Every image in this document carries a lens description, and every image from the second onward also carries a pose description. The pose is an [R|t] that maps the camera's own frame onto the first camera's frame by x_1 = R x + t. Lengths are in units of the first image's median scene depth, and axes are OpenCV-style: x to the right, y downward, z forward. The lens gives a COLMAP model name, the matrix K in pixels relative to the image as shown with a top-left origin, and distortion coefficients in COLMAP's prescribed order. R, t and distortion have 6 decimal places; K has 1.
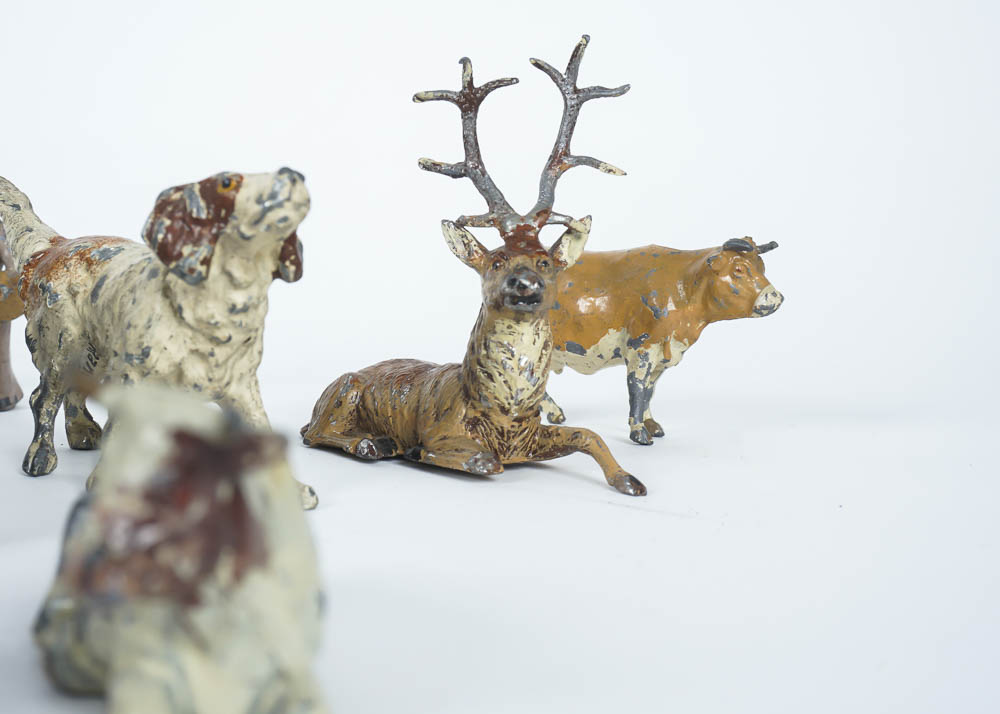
lens RADIAL K [[1422.1, 0, 500.0], [0, 1422.1, 357.0], [0, 0, 1]] dist [-0.017908, 0.017911]
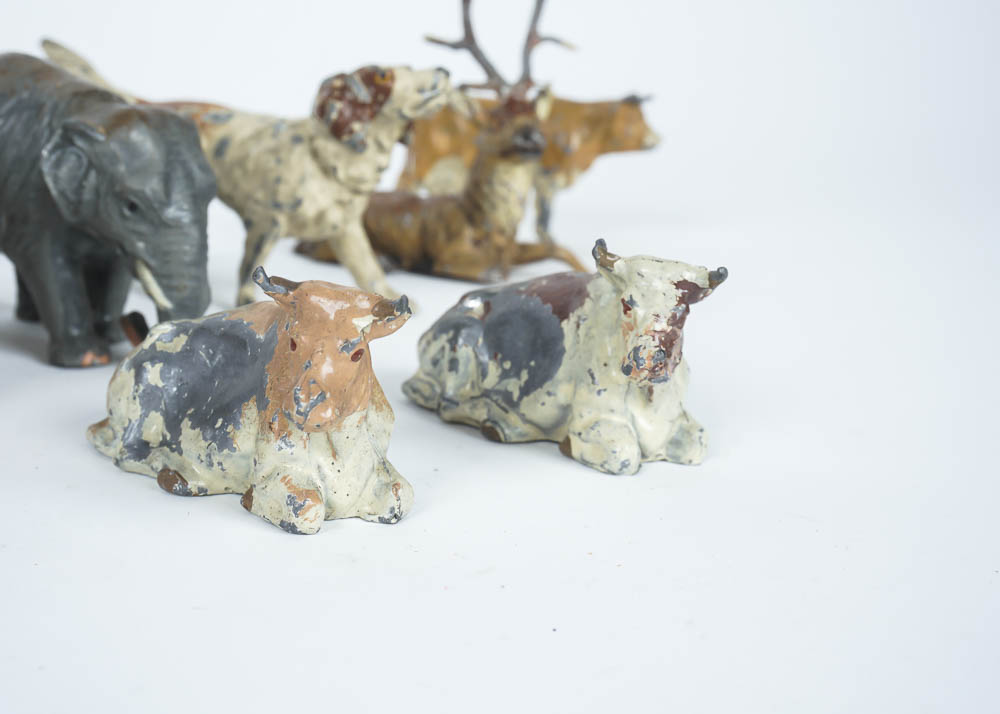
lens RADIAL K [[1415.9, 0, 499.6], [0, 1415.9, 381.6], [0, 0, 1]] dist [0.013727, 0.020437]
pose [[0.938818, -0.069303, 0.337369, -0.527497], [0.007455, 0.983405, 0.181269, -0.075397], [-0.344333, -0.167663, 0.923755, -0.294699]]
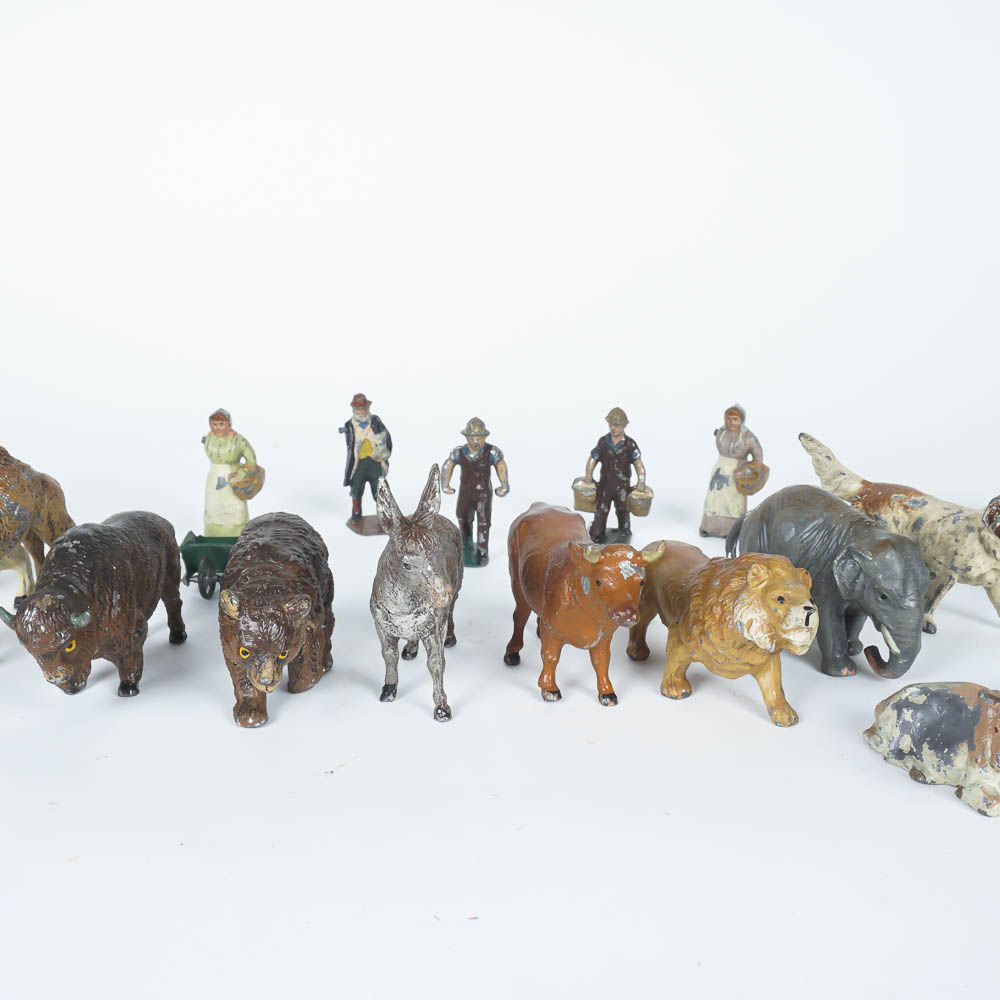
lens RADIAL K [[1518.4, 0, 500.0], [0, 1518.4, 500.0], [0, 0, 1]] dist [0.001026, -0.100331]
pose [[0.999873, -0.003508, -0.015522, -0.896386], [0.006578, 0.979277, 0.202419, -0.551768], [0.014490, -0.202496, 0.979176, -1.149354]]
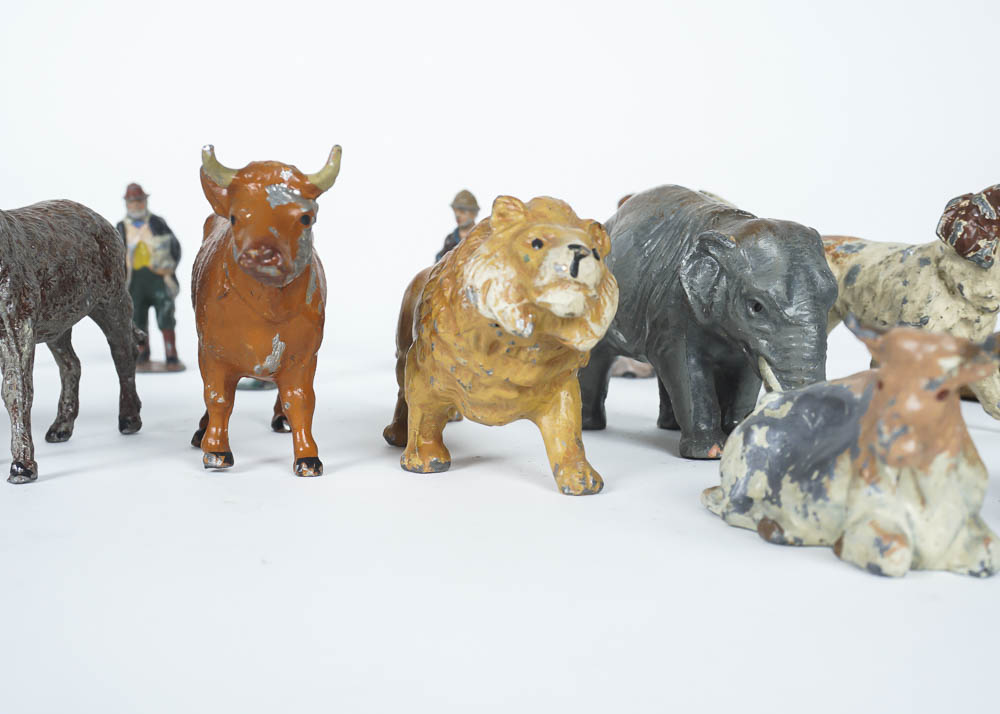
lens RADIAL K [[1422.1, 0, 500.0], [0, 1422.1, 357.0], [0, 0, 1]] dist [-0.017908, 0.017911]
pose [[0.993358, -0.015942, -0.113951, -0.495090], [0.016150, 0.999869, 0.000901, 0.023385], [0.113922, -0.002735, 0.993486, -0.375088]]
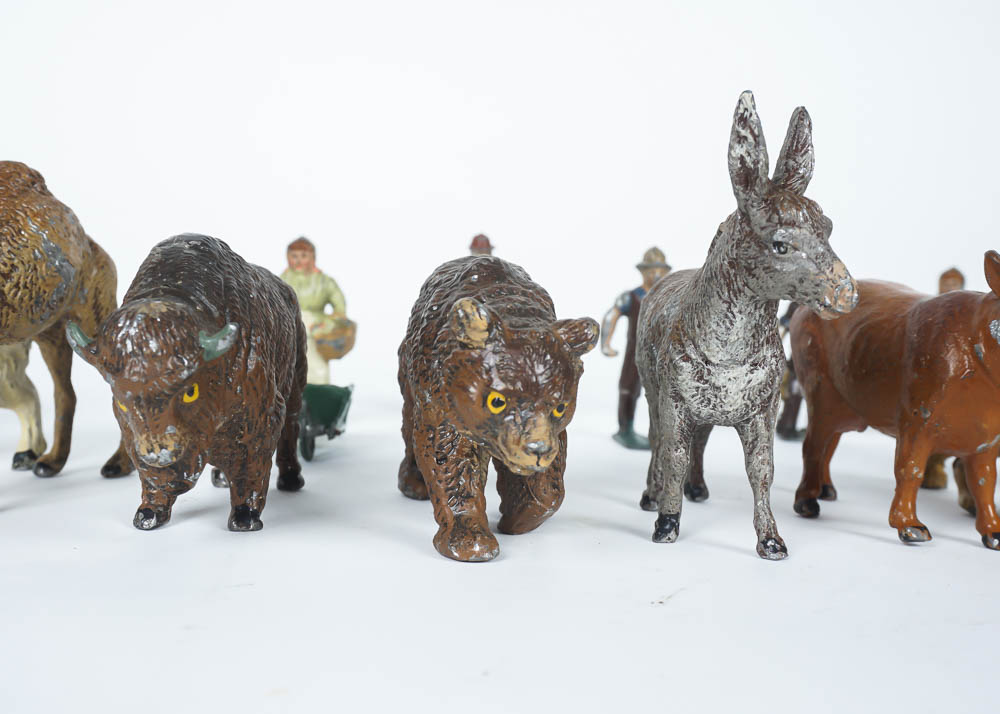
lens RADIAL K [[1422.1, 0, 500.0], [0, 1422.1, 357.0], [0, 0, 1]] dist [-0.017908, 0.017911]
pose [[0.994917, 0.009014, 0.100291, -1.330369], [-0.007317, 0.999824, -0.017269, -0.020350], [-0.100429, 0.016448, 0.994808, -0.400153]]
